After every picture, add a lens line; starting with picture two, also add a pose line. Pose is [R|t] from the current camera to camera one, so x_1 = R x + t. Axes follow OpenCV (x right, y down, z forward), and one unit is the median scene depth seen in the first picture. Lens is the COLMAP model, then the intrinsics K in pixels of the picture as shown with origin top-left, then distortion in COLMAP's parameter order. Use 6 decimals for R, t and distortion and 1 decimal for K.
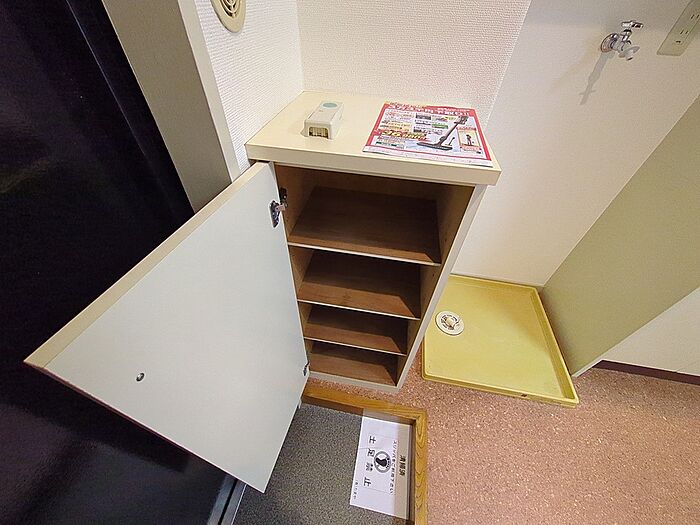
lens RADIAL K [[276.1, 0, 348.1], [0, 276.1, 263.1], [0, 0, 1]] dist [-0.000582, -0.000039]
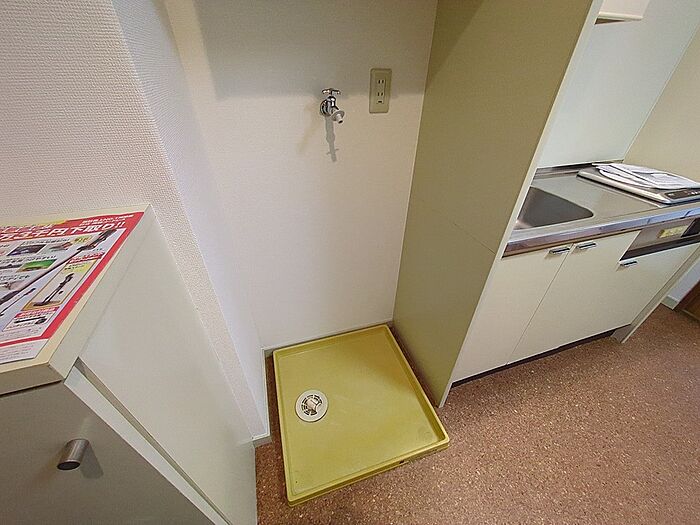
lens RADIAL K [[276.1, 0, 352.7], [0, 276.1, 261.2], [0, 0, 1]] dist [-0.000582, -0.000039]
pose [[0.882670, -0.288022, 0.371400, 0.529225], [0.342802, 0.935134, -0.089505, -0.148111], [-0.321529, 0.206320, 0.924149, 0.141423]]
